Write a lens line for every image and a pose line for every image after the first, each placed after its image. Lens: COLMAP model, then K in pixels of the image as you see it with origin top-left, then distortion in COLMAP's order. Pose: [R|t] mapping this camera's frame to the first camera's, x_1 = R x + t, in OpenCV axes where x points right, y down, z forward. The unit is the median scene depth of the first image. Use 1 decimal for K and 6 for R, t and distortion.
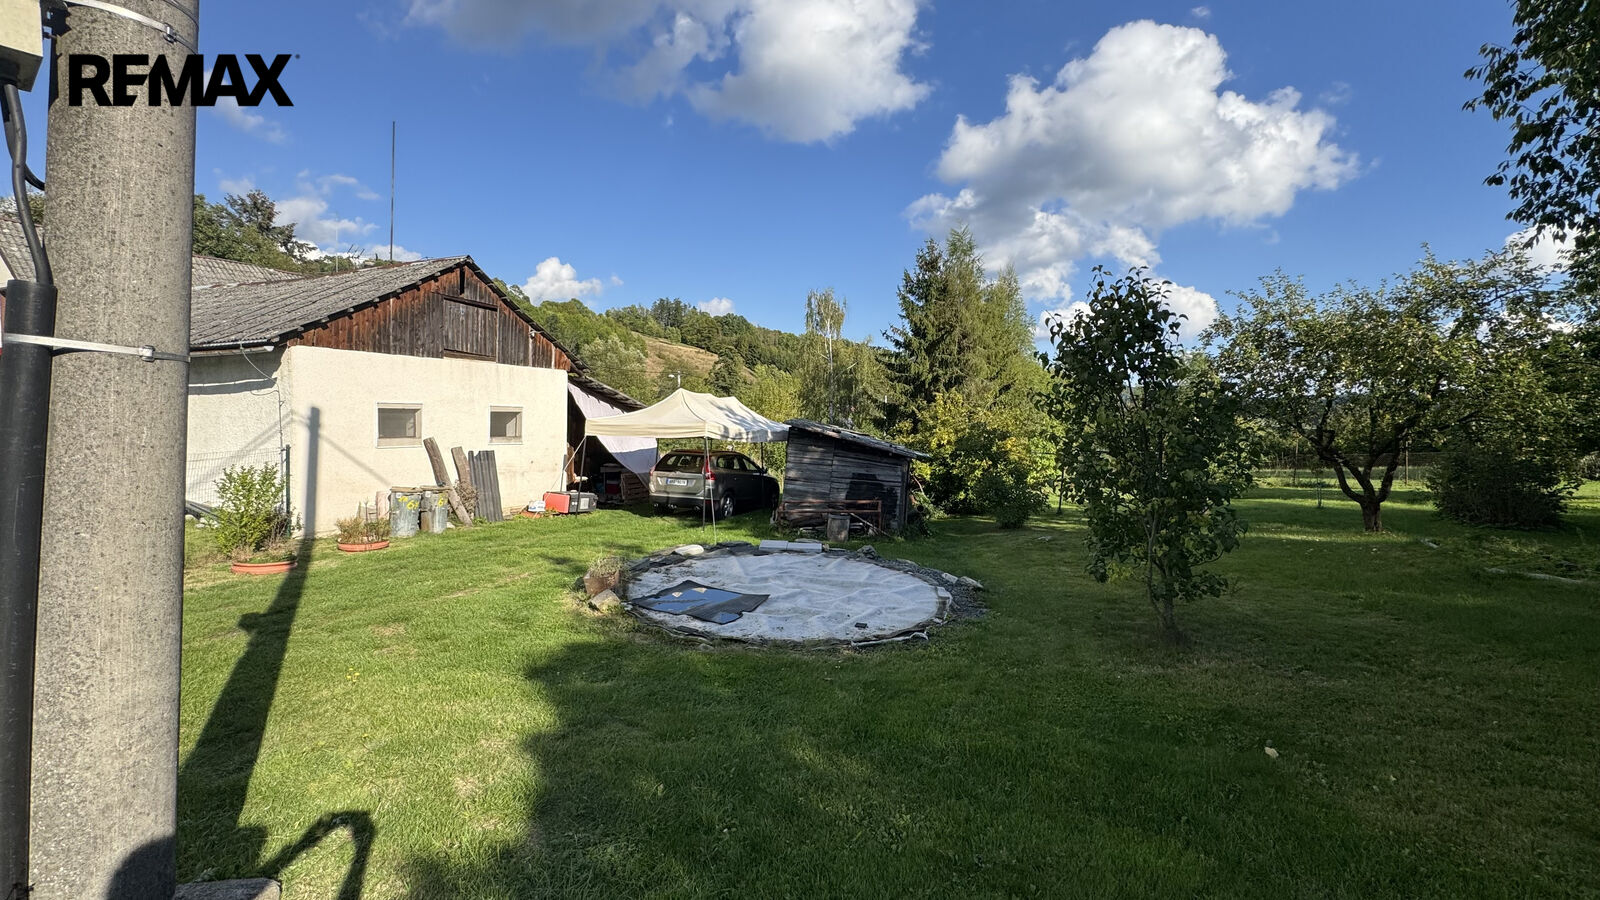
lens RADIAL K [[645.7, 0, 813.6], [0, 645.7, 444.6], [0, 0, 1]] dist [0.002681, -0.000139]
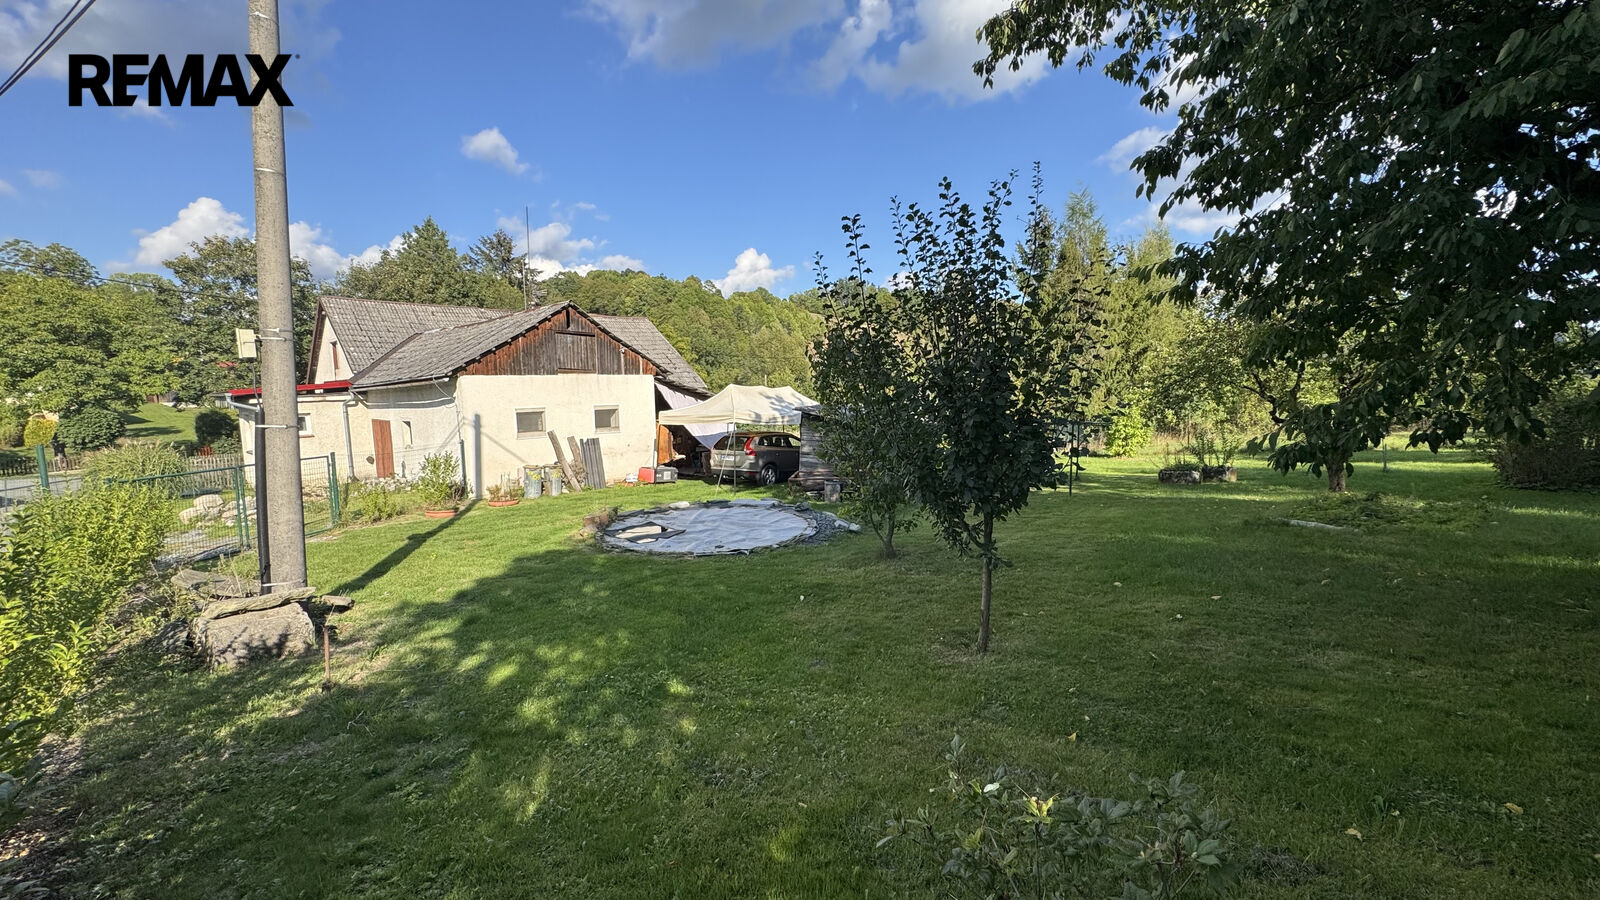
lens RADIAL K [[645.7, 0, 813.7], [0, 645.7, 432.4], [0, 0, 1]] dist [0.002681, -0.000139]
pose [[0.954474, -0.032277, -0.296542, 0.317548], [0.038766, 0.999120, 0.016027, -0.005869], [0.295763, -0.026793, 0.954885, -0.164717]]
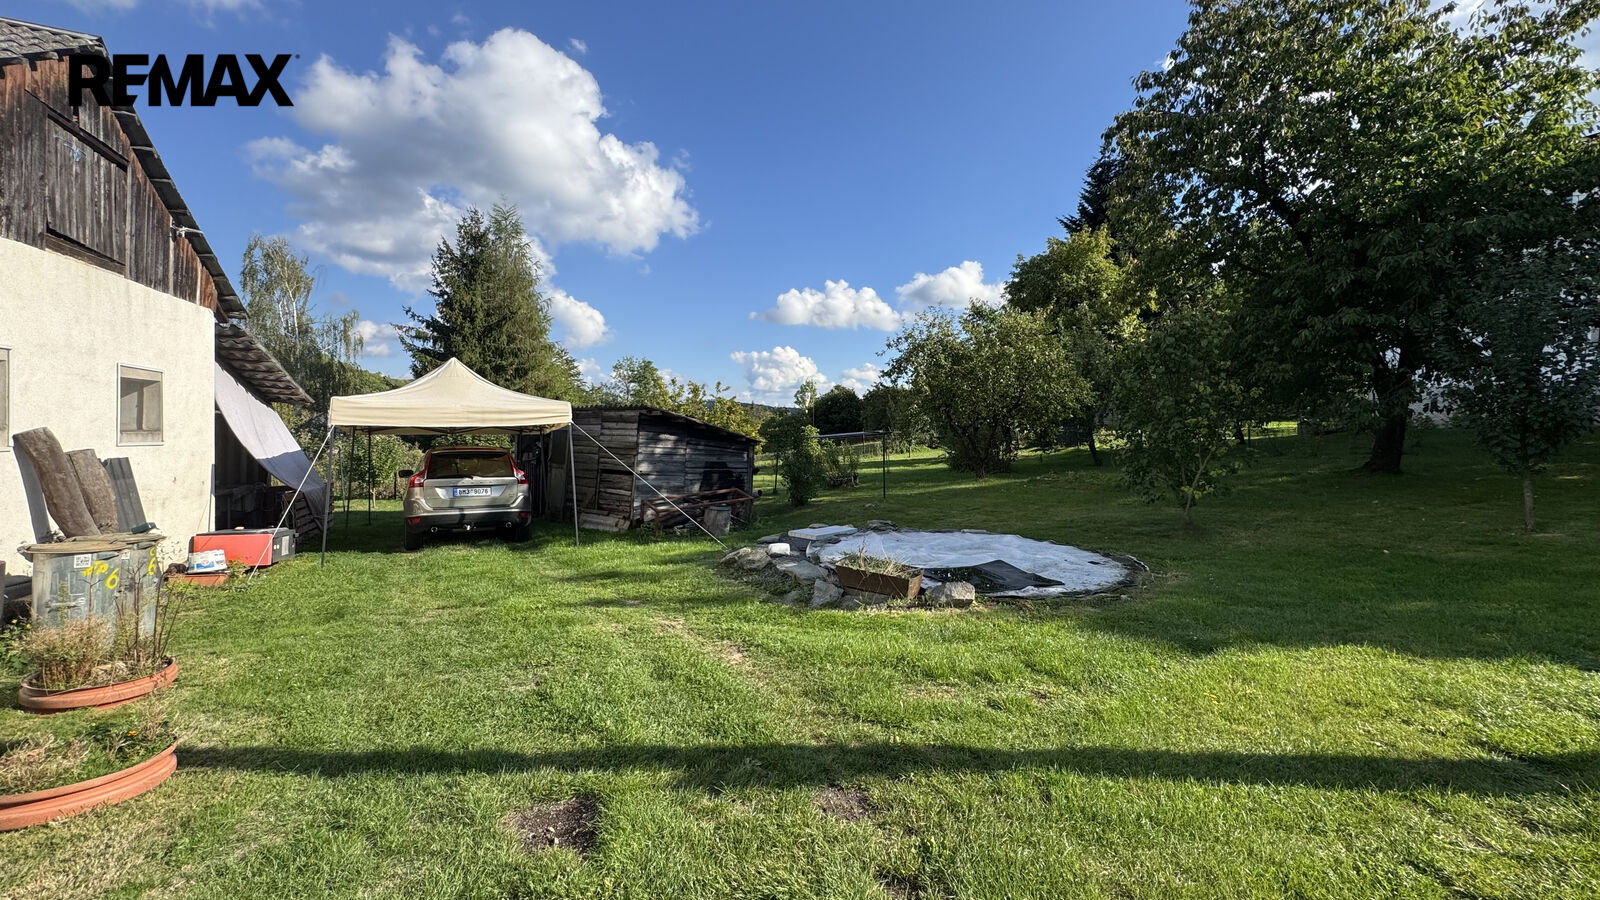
lens RADIAL K [[645.7, 0, 800.5], [0, 645.7, 454.8], [0, 0, 1]] dist [0.002681, -0.000139]
pose [[0.660784, -0.048053, 0.749036, -0.470449], [0.040243, 0.998781, 0.028573, 0.011890], [-0.749497, 0.011263, 0.661912, 0.265081]]
